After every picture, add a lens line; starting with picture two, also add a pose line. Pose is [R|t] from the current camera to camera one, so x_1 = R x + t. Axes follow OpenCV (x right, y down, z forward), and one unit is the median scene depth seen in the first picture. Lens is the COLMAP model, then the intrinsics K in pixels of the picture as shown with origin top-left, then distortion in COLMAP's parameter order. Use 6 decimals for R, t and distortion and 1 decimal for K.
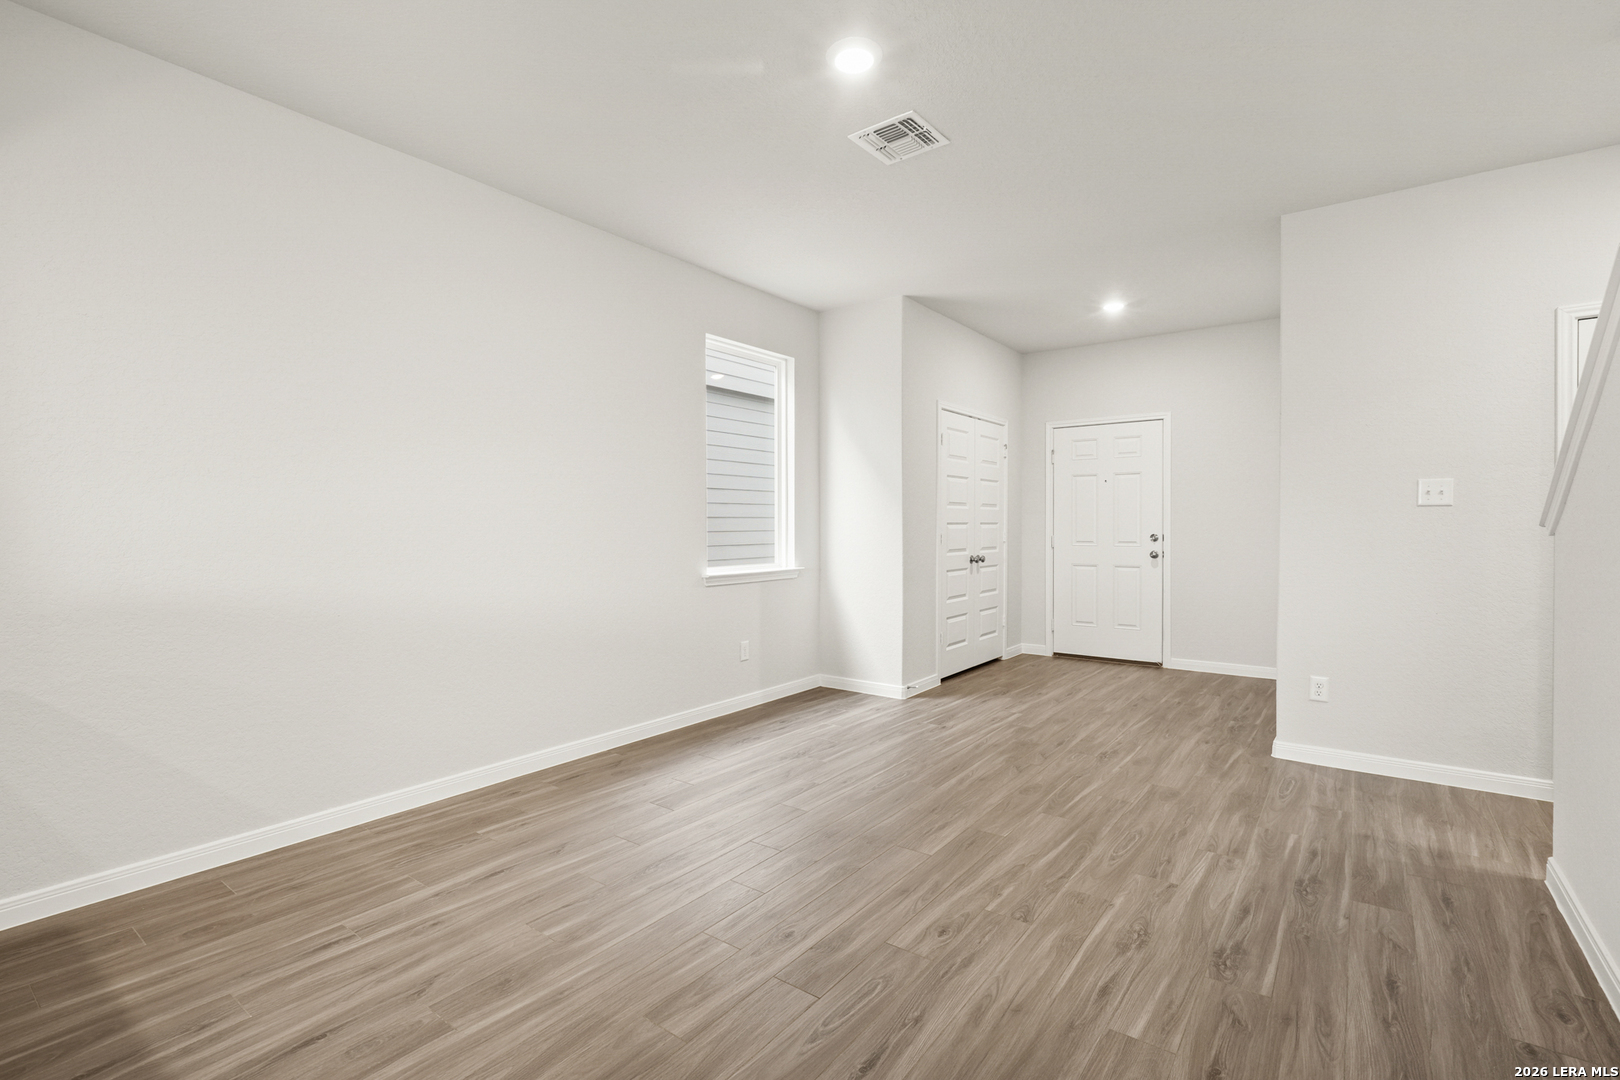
lens RADIAL K [[746.6, 0, 805.4], [0, 746.6, 531.9], [0, 0, 1]] dist [-0.004674, 0.001096]
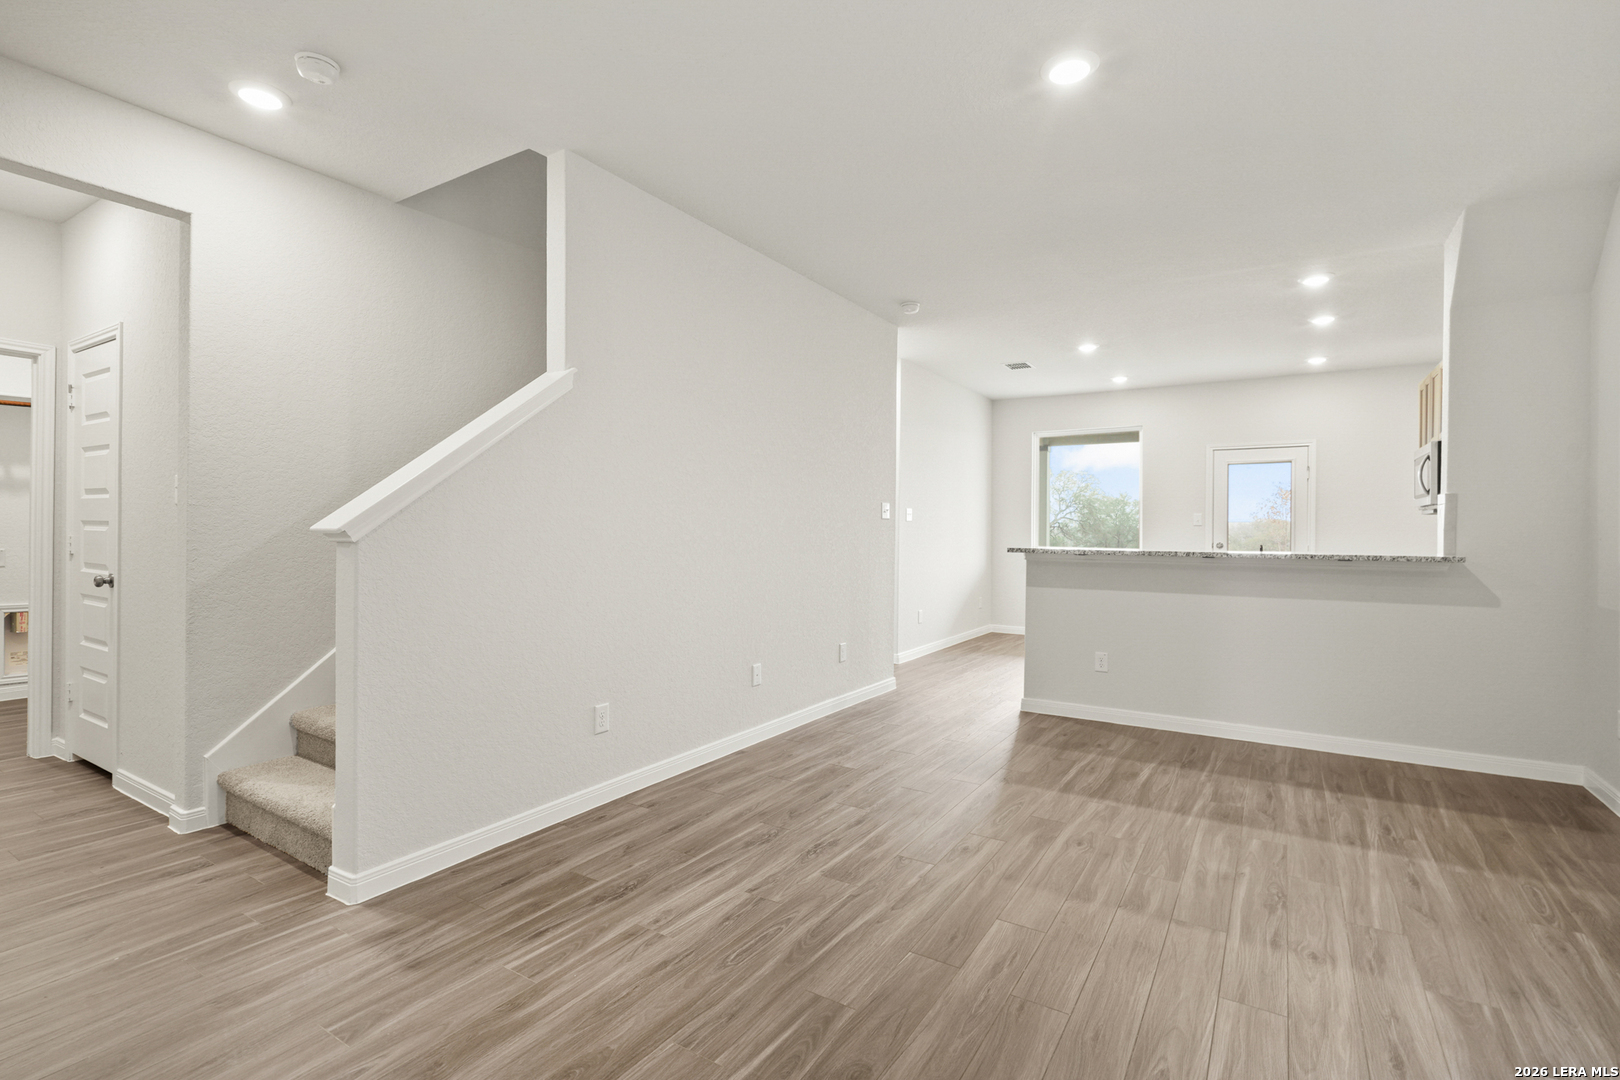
lens RADIAL K [[746.6, 0, 807.3], [0, 746.6, 536.6], [0, 0, 1]] dist [-0.004674, 0.001096]
pose [[-0.996766, -0.002535, -0.080321, 0.473510], [-0.003923, 0.999846, 0.017125, -0.019816], [0.080265, 0.017385, -0.996622, 1.899221]]
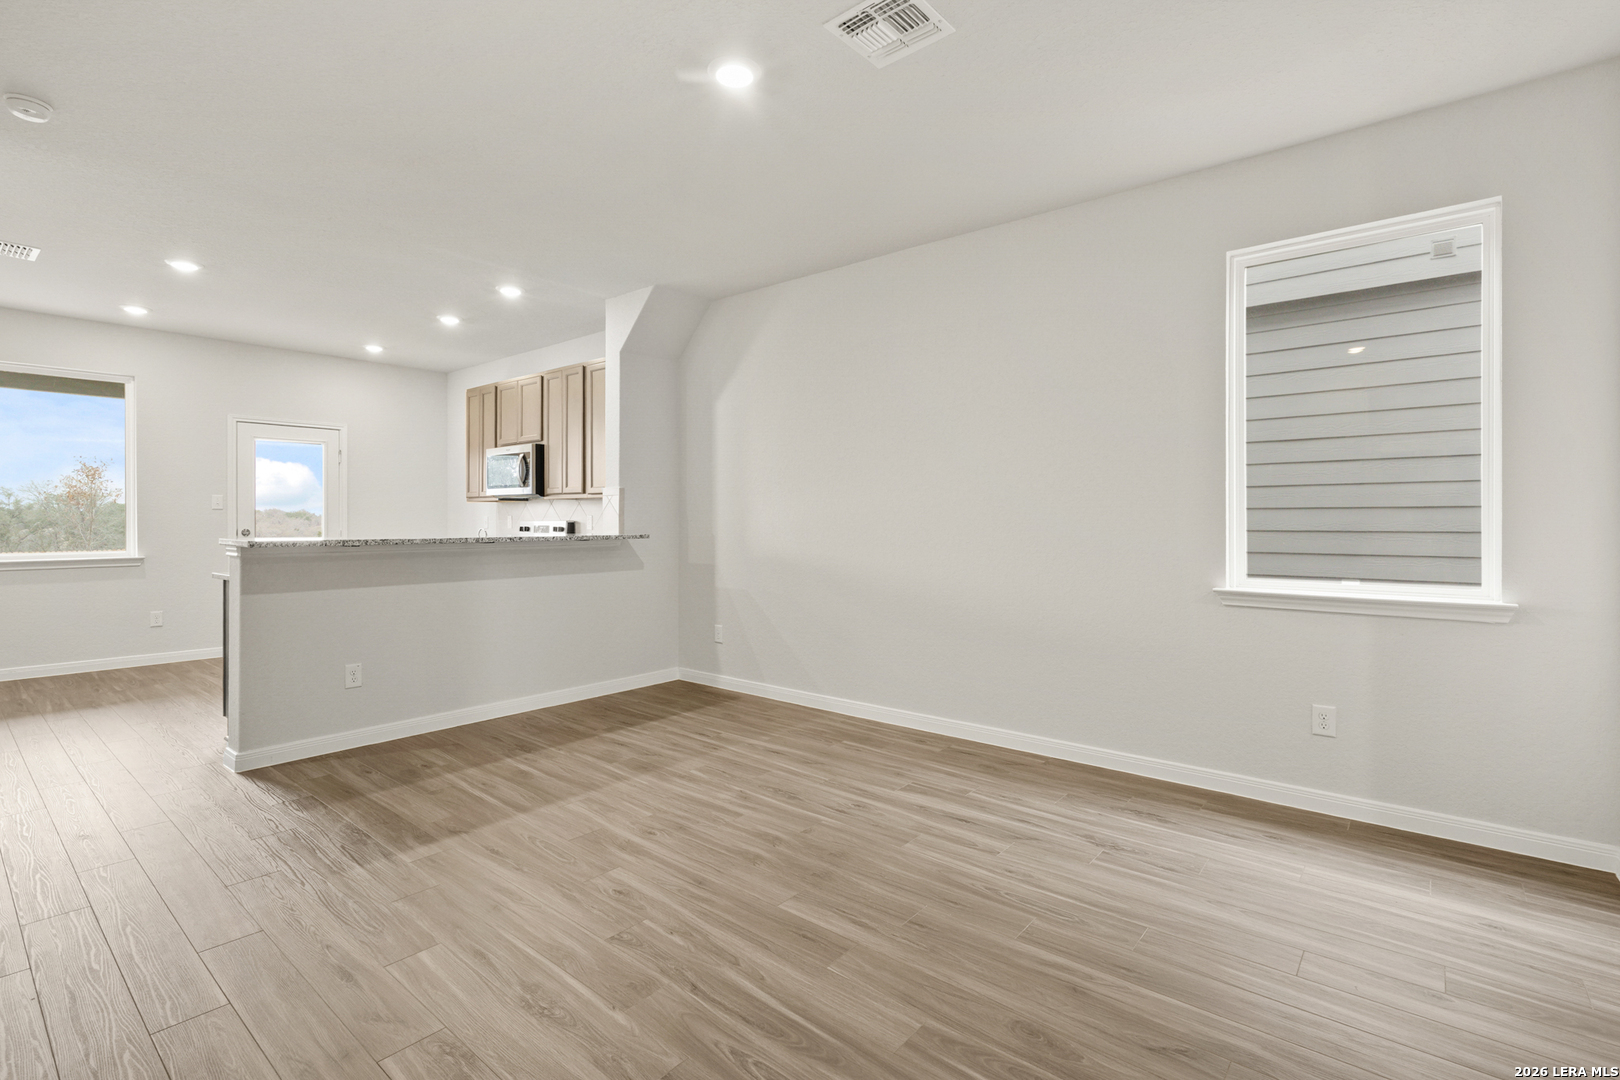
lens RADIAL K [[746.6, 0, 794.6], [0, 746.6, 527.4], [0, 0, 1]] dist [-0.004674, 0.001096]
pose [[-0.060501, 0.012846, -0.998085, 1.054149], [-0.009736, 0.999862, 0.013459, -0.012212], [0.998121, 0.010532, -0.060368, 1.108884]]
